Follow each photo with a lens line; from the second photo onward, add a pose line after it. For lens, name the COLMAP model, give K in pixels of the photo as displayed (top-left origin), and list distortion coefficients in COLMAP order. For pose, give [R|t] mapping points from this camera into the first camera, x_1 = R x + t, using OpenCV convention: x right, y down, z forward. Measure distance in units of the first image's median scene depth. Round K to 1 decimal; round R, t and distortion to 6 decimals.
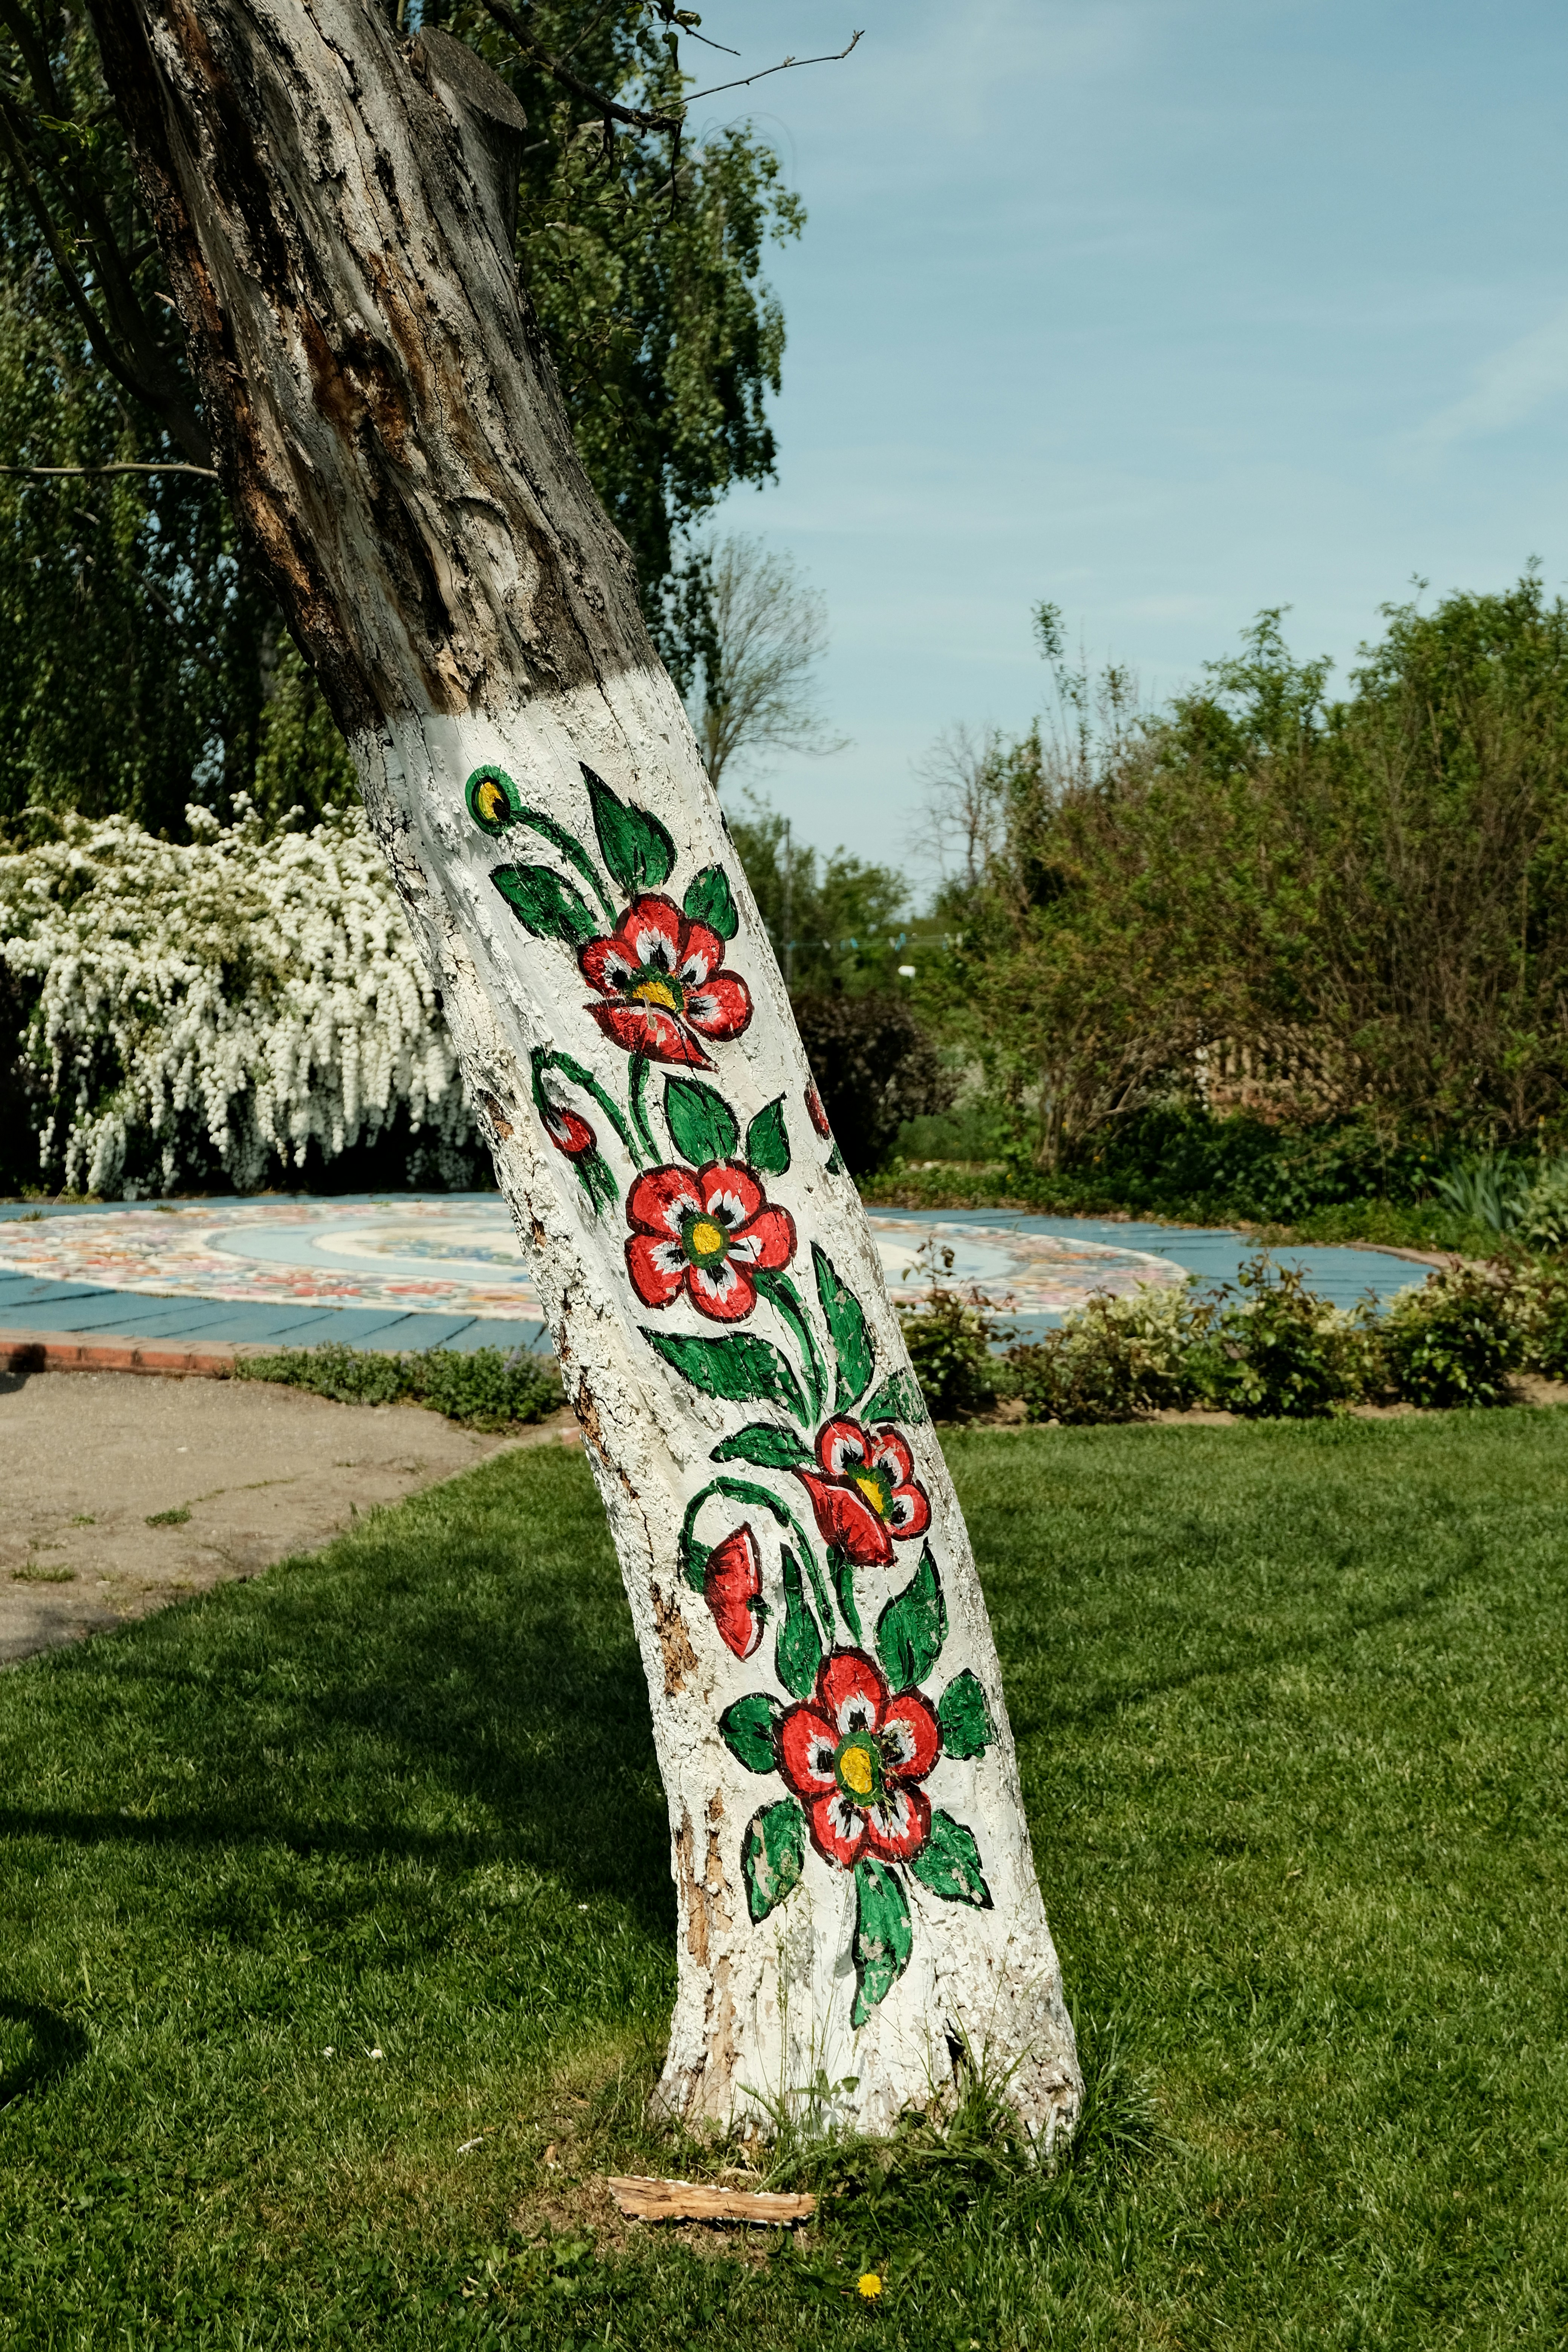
lens RADIAL K [[3357.1, 0, 785.5], [0, 3357.1, 1179.4], [0, 0, 1]] dist [0.043887, 0.000000]
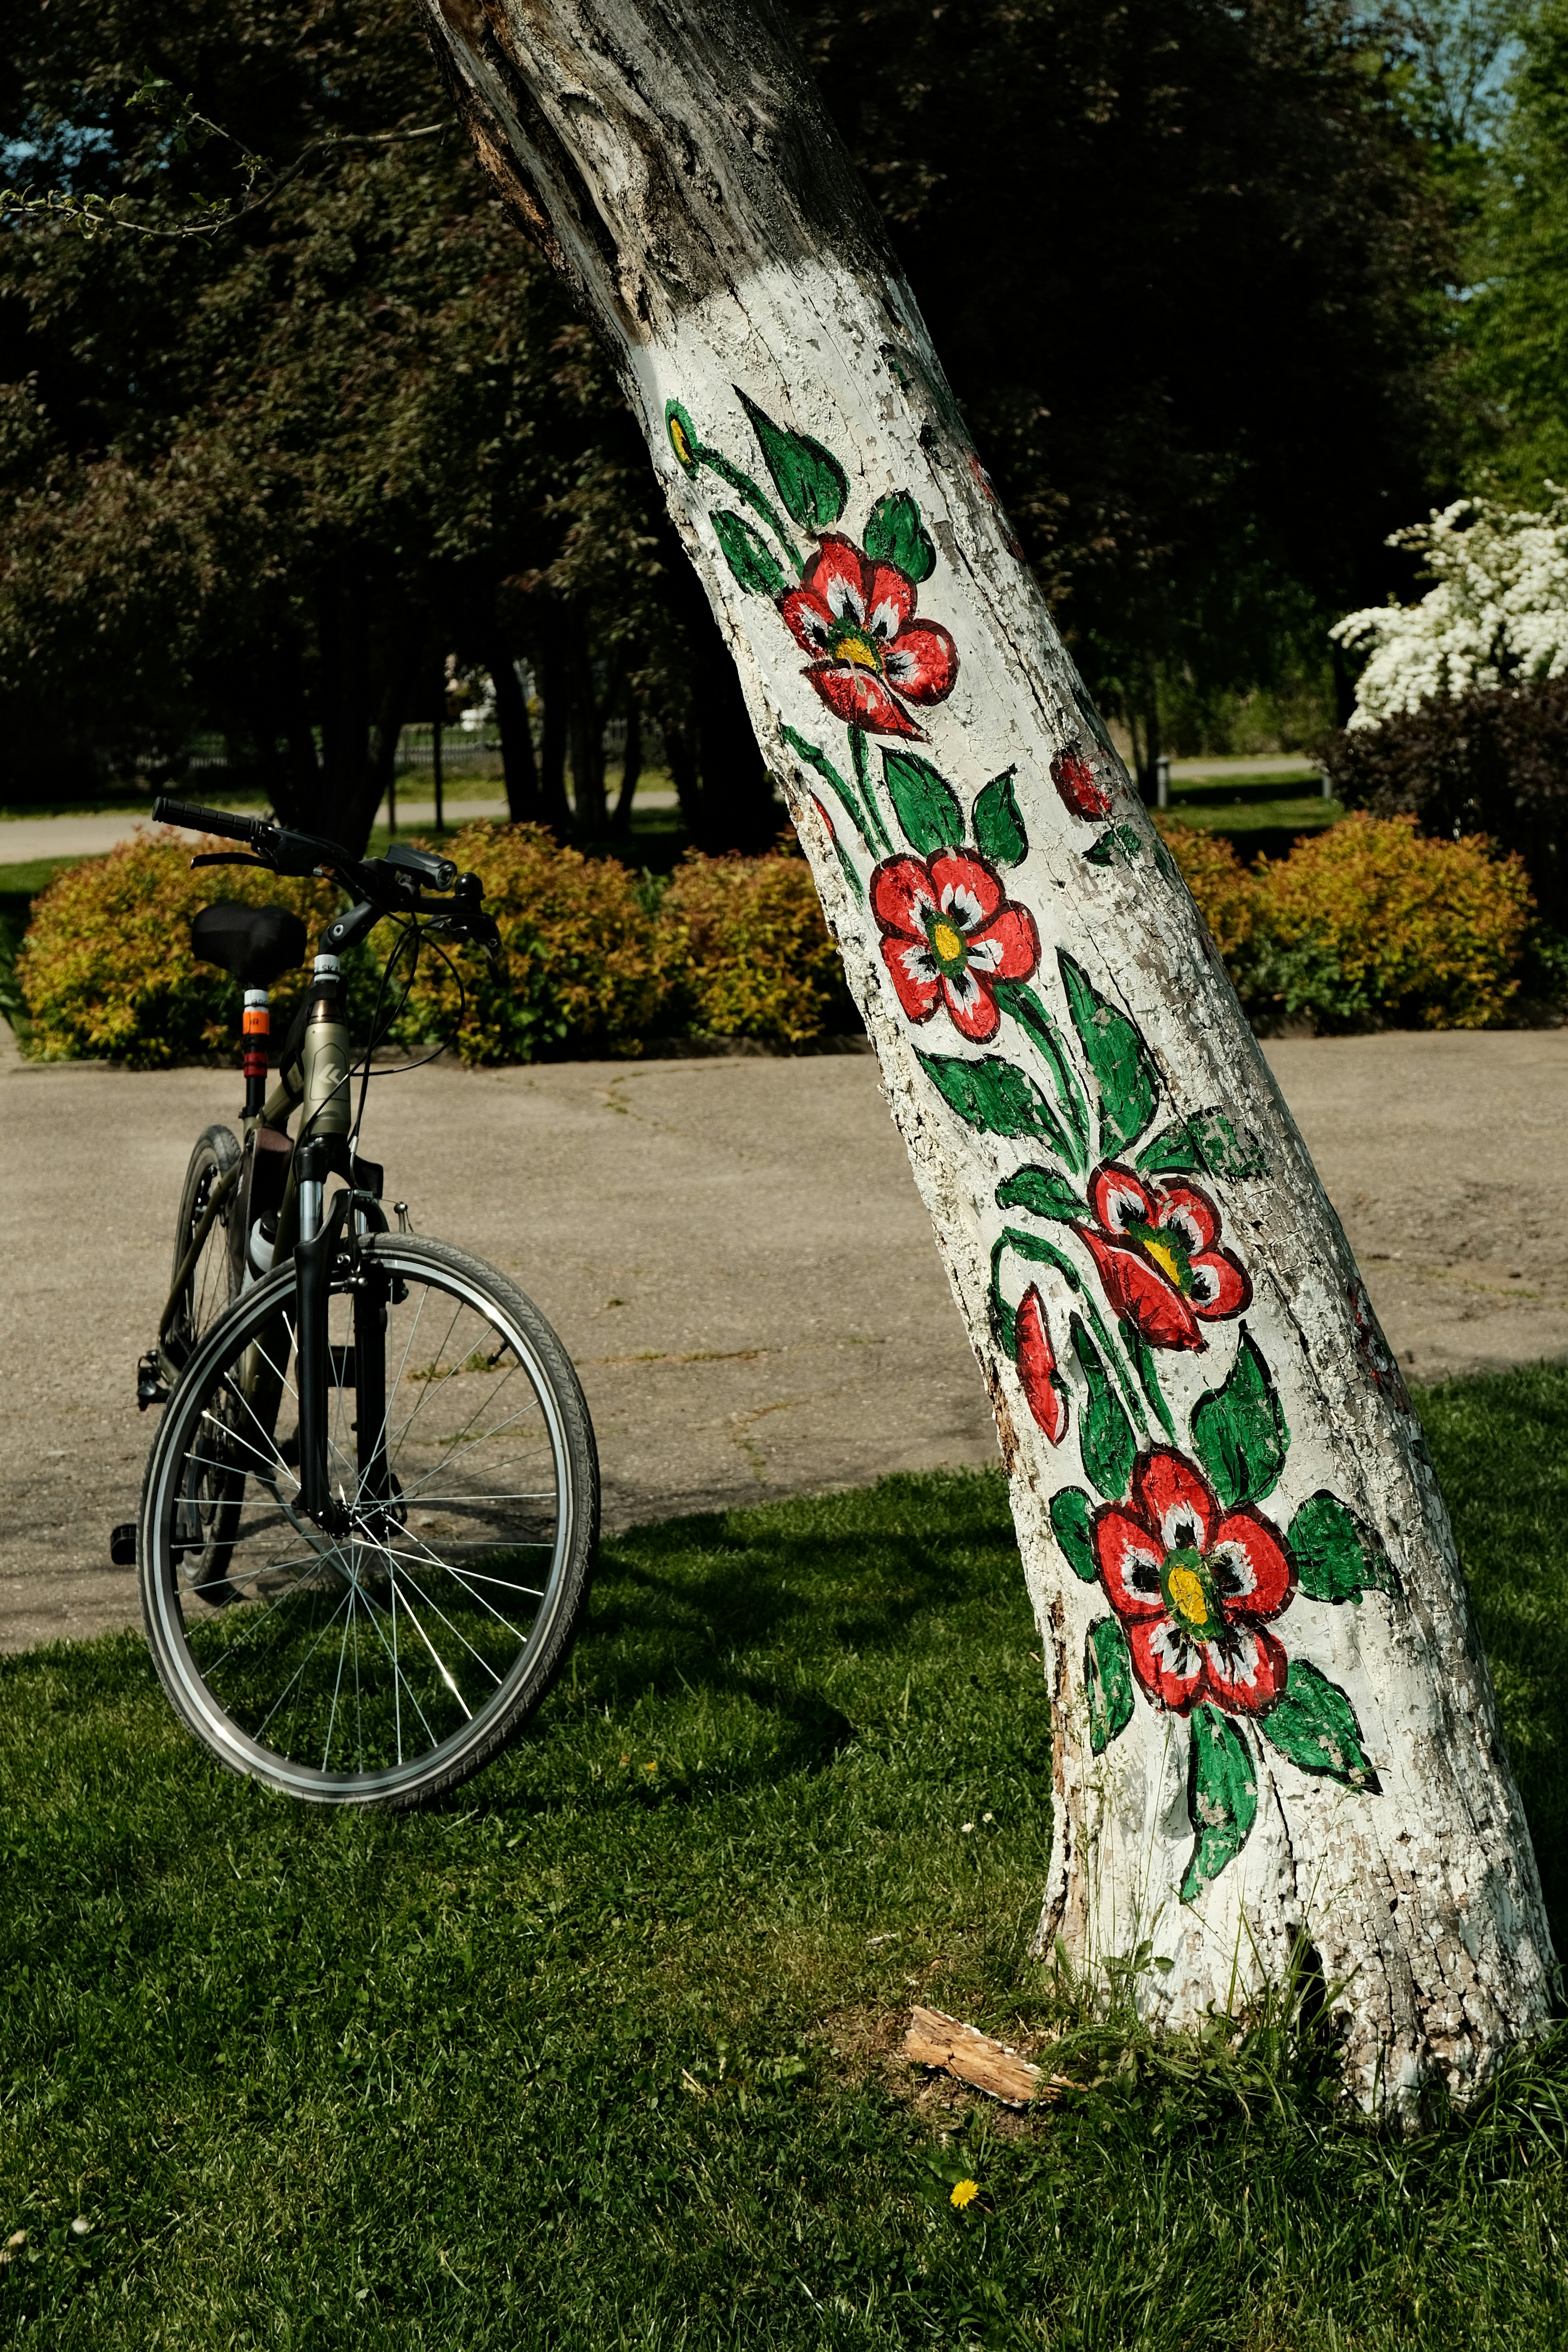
lens RADIAL K [[3357.1, 0, 784.5], [0, 3357.1, 1171.9], [0, 0, 1]] dist [0.043887, 0.000000]
pose [[0.708449, 0.057517, -0.703414, 0.536674], [0.001947, 0.996511, 0.083444, 0.004563], [0.705759, -0.060486, 0.705865, 0.368522]]
